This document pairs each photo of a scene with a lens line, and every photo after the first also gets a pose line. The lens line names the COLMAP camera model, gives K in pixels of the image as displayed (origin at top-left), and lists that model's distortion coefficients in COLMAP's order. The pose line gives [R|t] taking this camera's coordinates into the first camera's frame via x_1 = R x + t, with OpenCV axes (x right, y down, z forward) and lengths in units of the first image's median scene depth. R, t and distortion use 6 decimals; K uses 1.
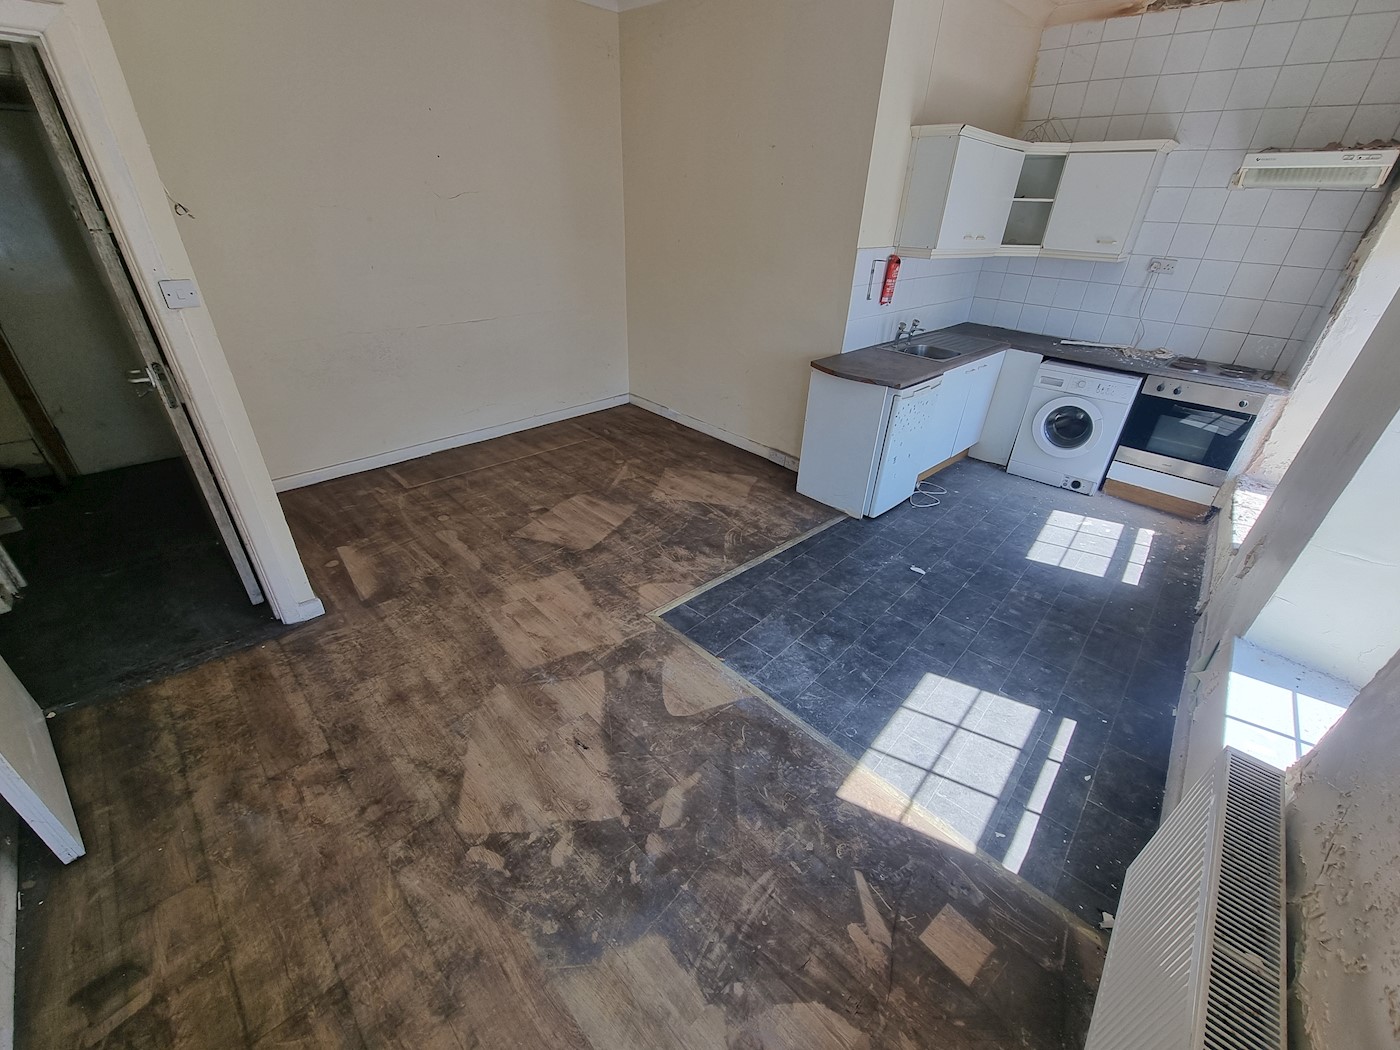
lens RADIAL K [[564.8, 0, 696.9], [0, 564.8, 526.1], [0, 0, 1]] dist [-0.000164, 0.001862]
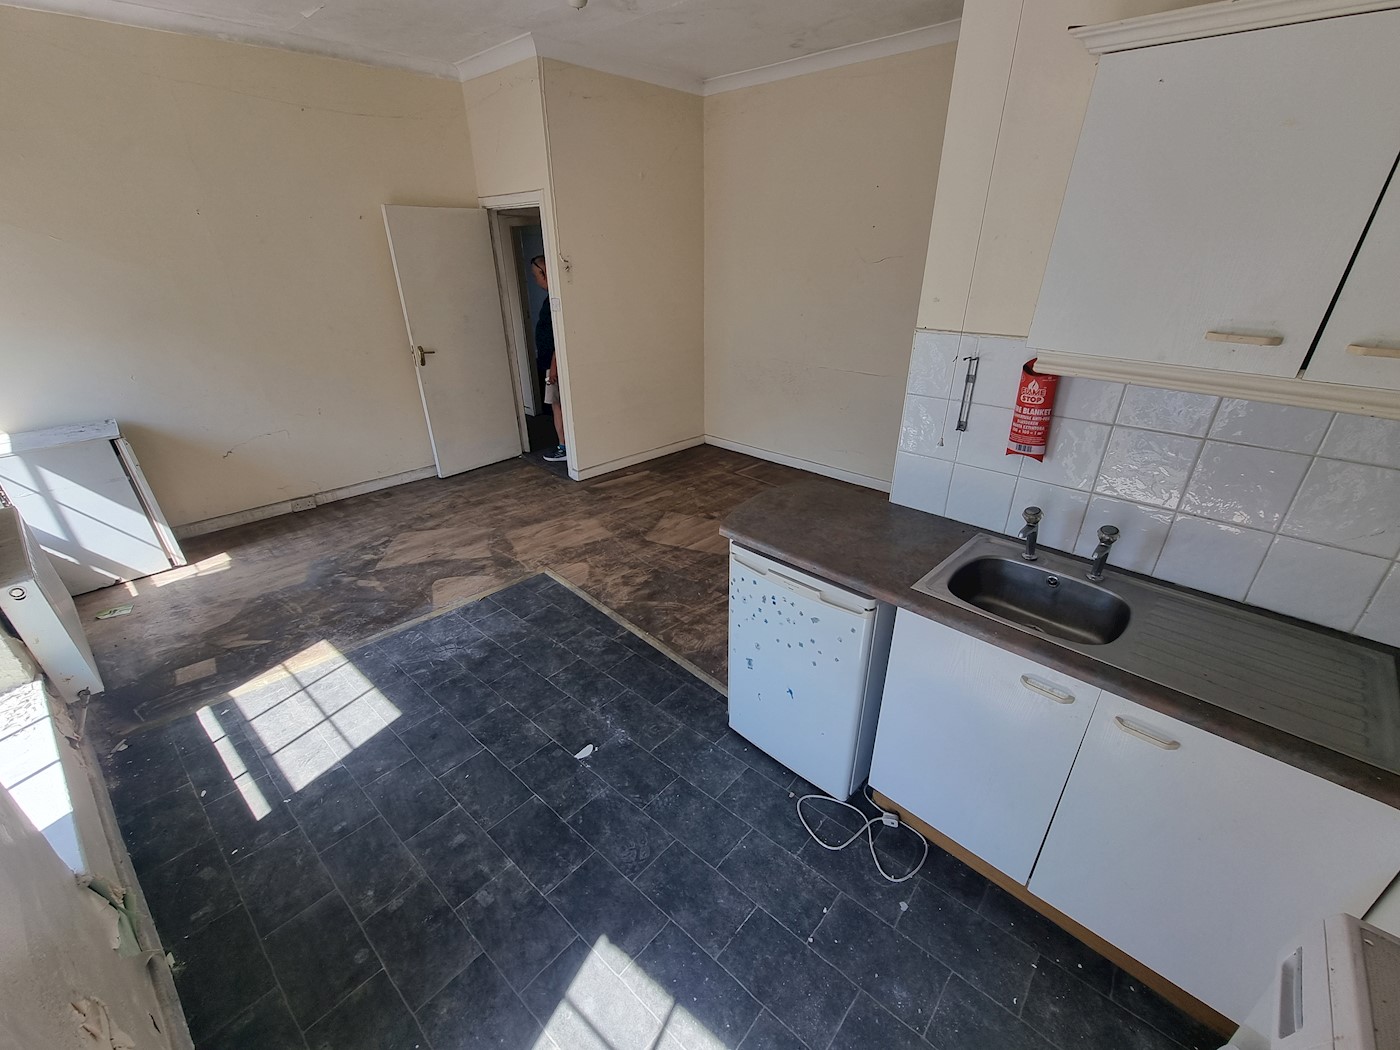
lens RADIAL K [[564.8, 0, 702.2], [0, 564.8, 524.5], [0, 0, 1]] dist [-0.000164, 0.001862]
pose [[0.047390, 0.398997, -0.915727, 1.230144], [-0.497183, 0.804548, 0.324825, -0.594177], [0.866351, 0.439890, 0.236502, 1.108600]]
